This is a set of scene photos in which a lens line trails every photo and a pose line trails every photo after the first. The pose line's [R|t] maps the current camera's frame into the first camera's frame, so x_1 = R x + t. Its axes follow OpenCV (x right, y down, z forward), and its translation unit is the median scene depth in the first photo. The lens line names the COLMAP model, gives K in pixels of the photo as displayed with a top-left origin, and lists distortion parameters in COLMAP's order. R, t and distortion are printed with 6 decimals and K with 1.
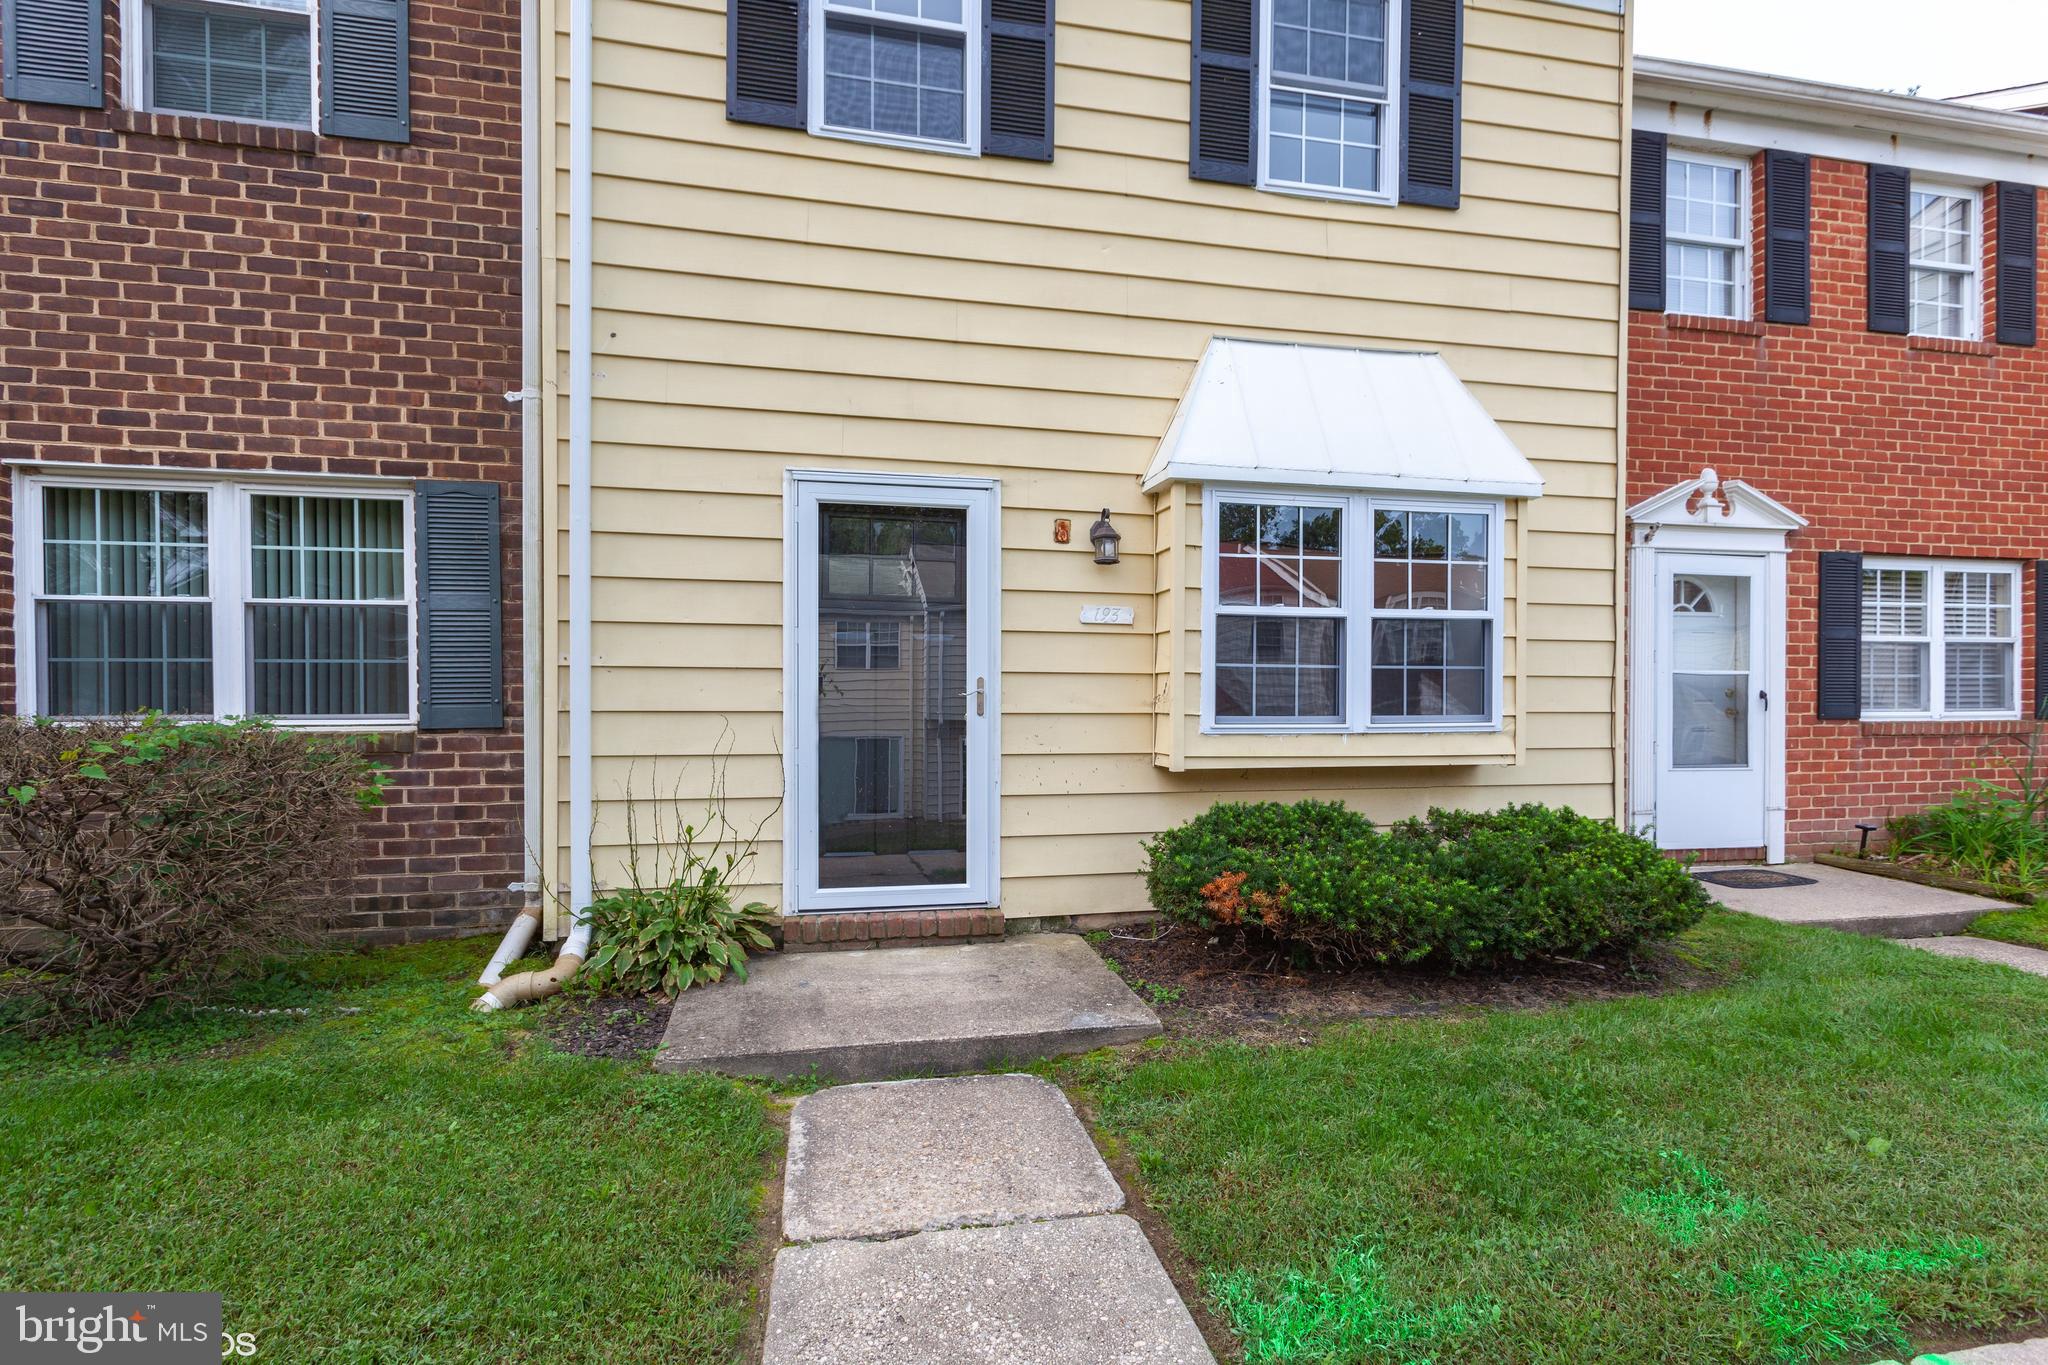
lens RADIAL K [[978.5, 0, 1027.5], [0, 978.5, 689.1], [0, 0, 1]] dist [0.003309, 0.000307]
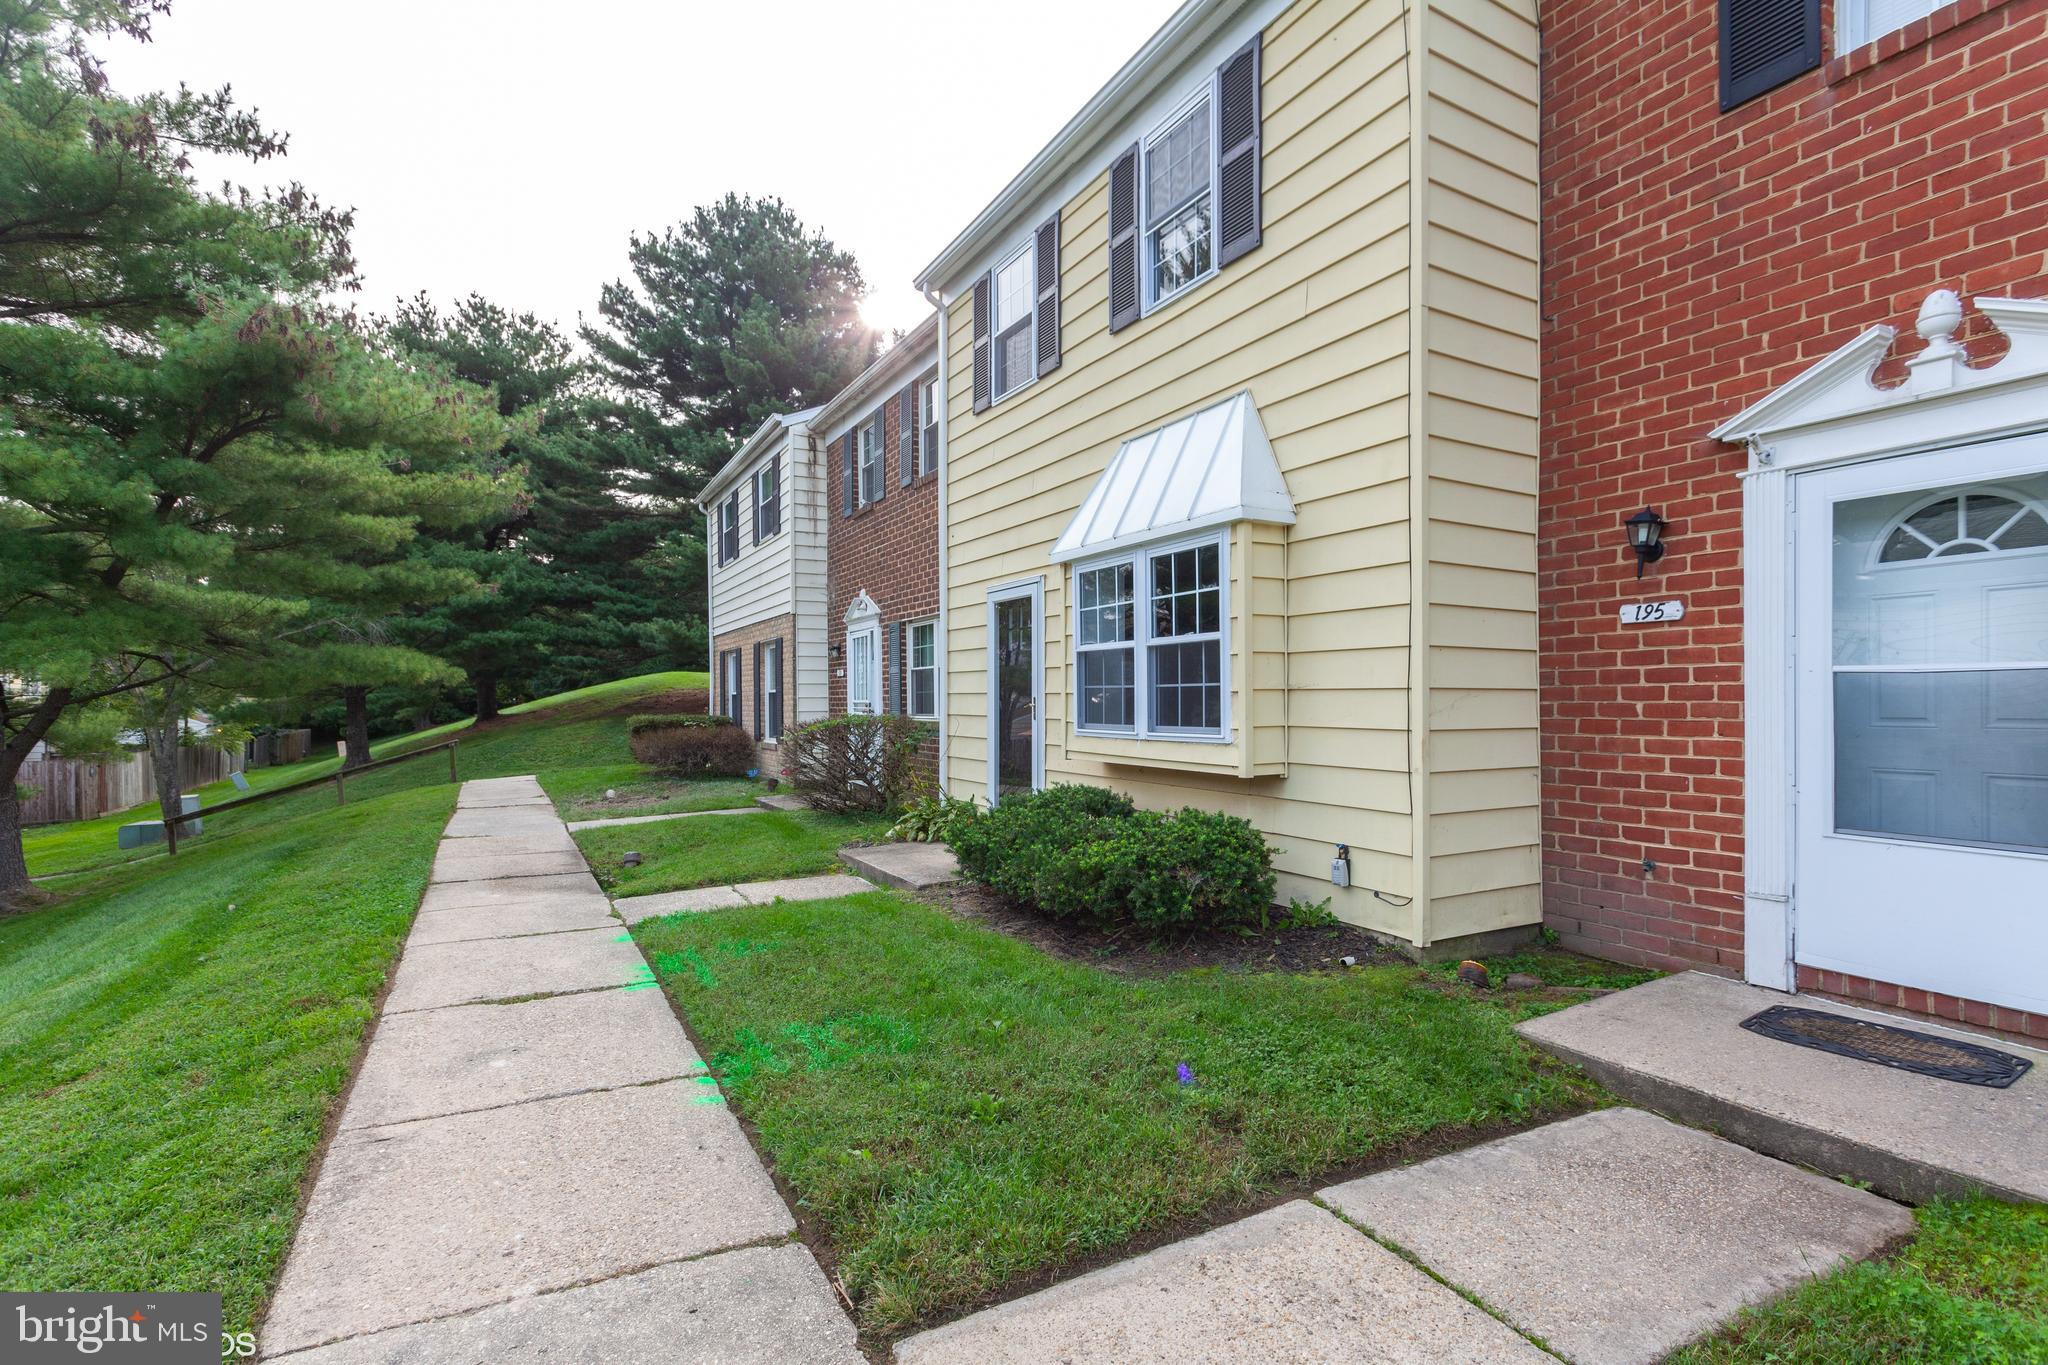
lens RADIAL K [[978.5, 0, 1027.5], [0, 978.5, 689.1], [0, 0, 1]] dist [0.003309, 0.000307]
pose [[0.279211, -0.014107, -0.960126, 1.511038], [0.009822, 0.999882, -0.011835, -0.005223], [0.960180, -0.006126, 0.279317, 0.513784]]
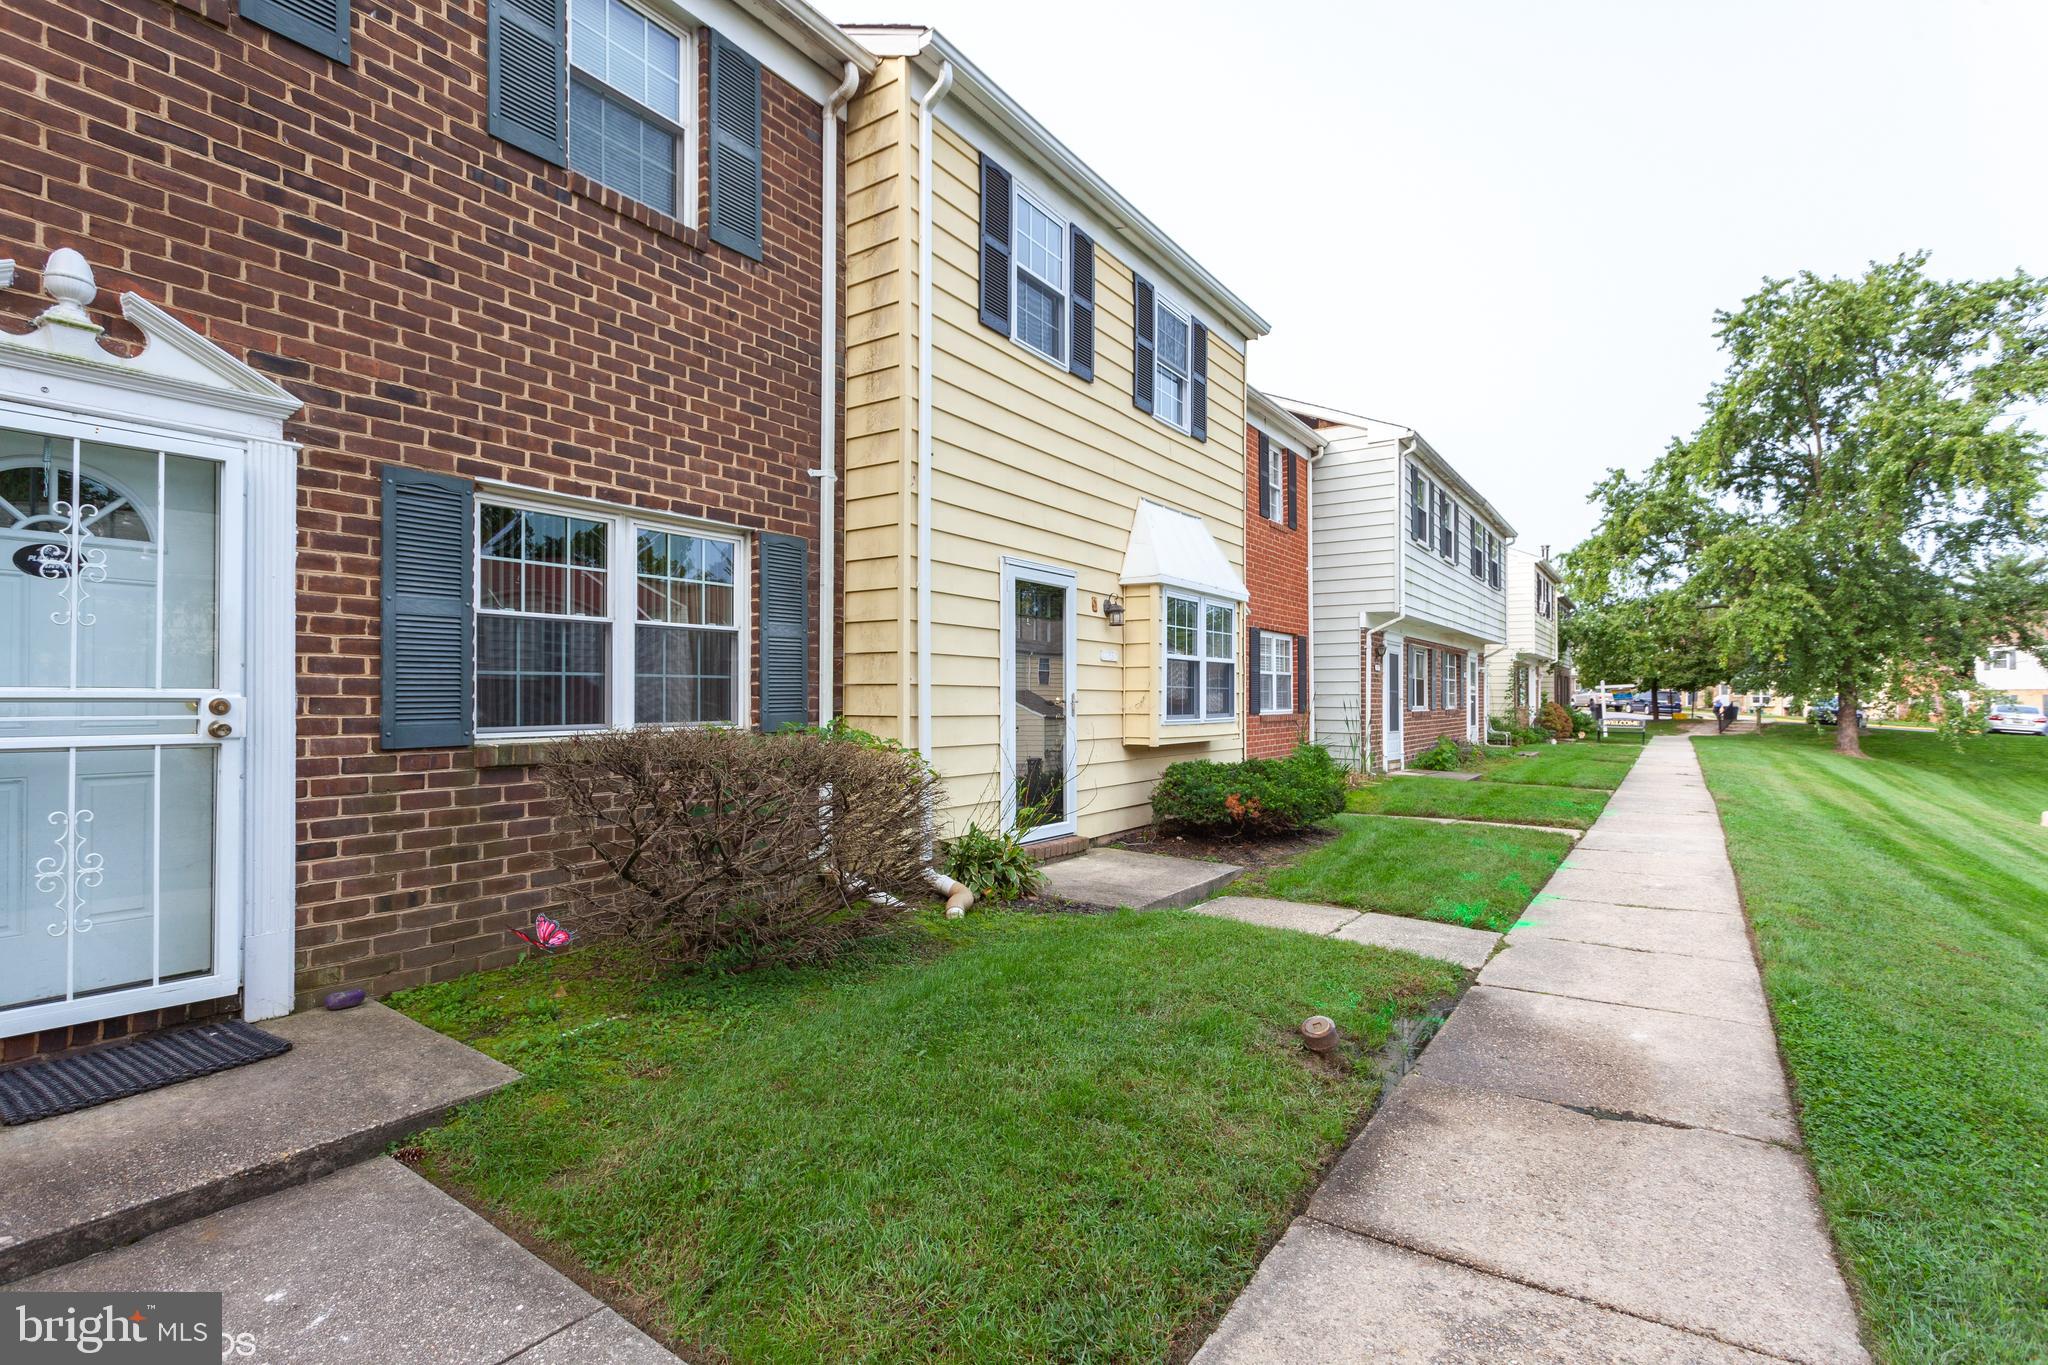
lens RADIAL K [[979.8, 0, 1023.1], [0, 979.8, 674.5], [0, 0, 1]] dist [0.000928, 0.000249]
pose [[0.722410, 0.015366, 0.691294, -1.216536], [0.001975, 0.999703, -0.024286, -0.002116], [-0.691462, 0.018910, 0.722165, -0.117020]]
